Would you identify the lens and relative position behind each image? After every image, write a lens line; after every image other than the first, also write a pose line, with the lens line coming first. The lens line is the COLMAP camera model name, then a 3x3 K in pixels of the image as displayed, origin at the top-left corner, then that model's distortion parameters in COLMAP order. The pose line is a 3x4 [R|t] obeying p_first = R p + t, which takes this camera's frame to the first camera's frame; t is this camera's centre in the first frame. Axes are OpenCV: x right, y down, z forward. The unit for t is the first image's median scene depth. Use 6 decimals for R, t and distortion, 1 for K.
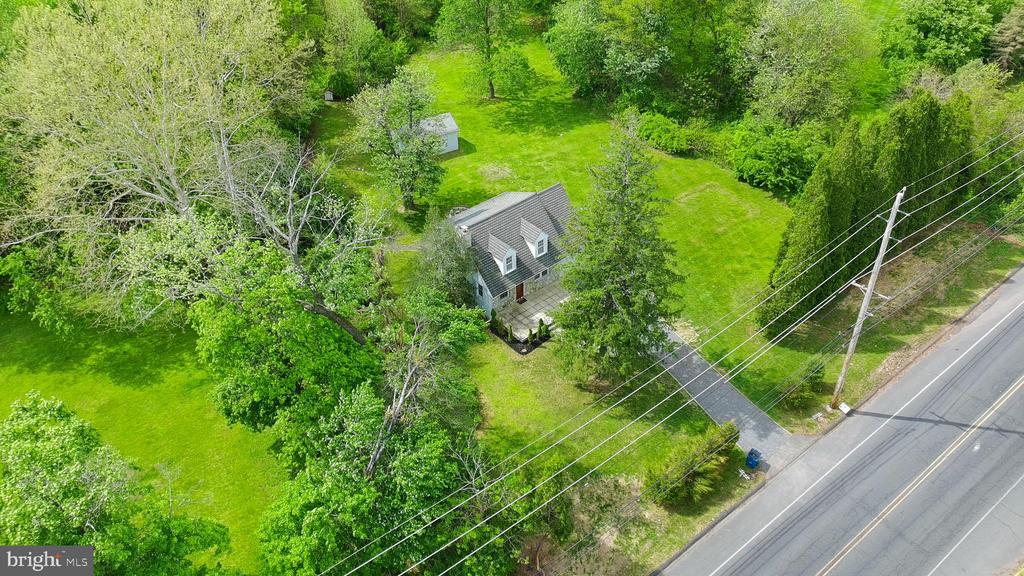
lens RADIAL K [[794.6, 0, 506.4], [0, 794.6, 281.7], [0, 0, 1]] dist [0.054248, -0.032249]
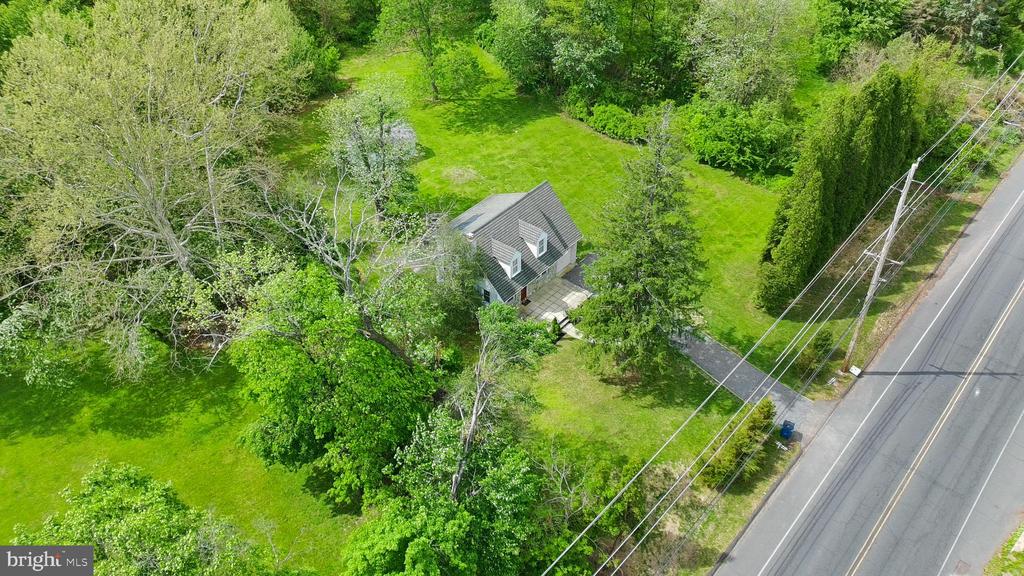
lens RADIAL K [[794.6, 0, 509.7], [0, 794.6, 285.6], [0, 0, 1]] dist [0.054248, -0.032249]
pose [[0.983993, -0.105210, 0.143838, -0.155108], [0.103413, 0.994439, 0.019936, -0.020433], [-0.145136, -0.004742, 0.989400, 0.021403]]
